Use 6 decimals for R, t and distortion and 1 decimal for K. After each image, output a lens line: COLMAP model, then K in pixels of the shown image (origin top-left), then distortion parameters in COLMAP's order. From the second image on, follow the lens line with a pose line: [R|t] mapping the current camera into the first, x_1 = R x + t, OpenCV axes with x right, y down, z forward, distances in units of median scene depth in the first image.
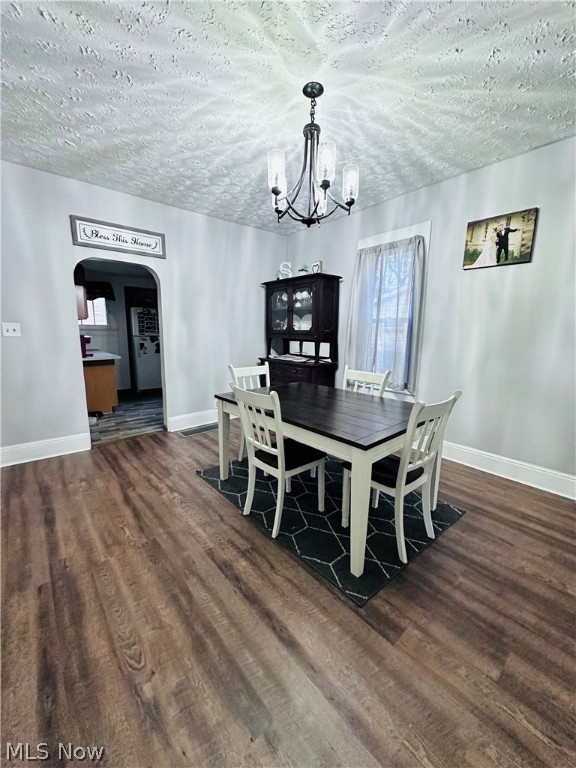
lens RADIAL K [[307.0, 0, 291.9], [0, 307.0, 384.4], [0, 0, 1]] dist [-0.006506, 0.000288]
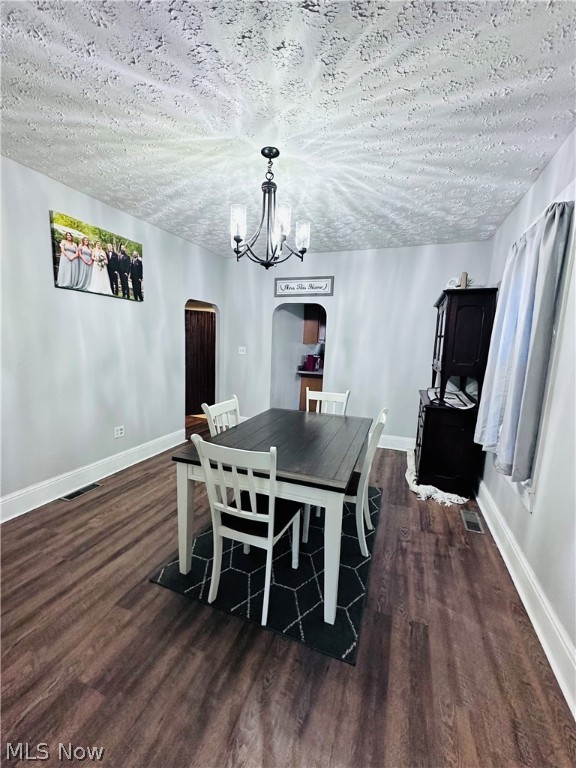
lens RADIAL K [[307.0, 0, 290.5], [0, 307.0, 383.8], [0, 0, 1]] dist [-0.006506, 0.000288]
pose [[0.472849, 0.126901, -0.871958, 1.360335], [-0.183152, 0.982117, 0.043612, -0.204824], [0.861899, 0.139079, 0.487635, 0.708047]]
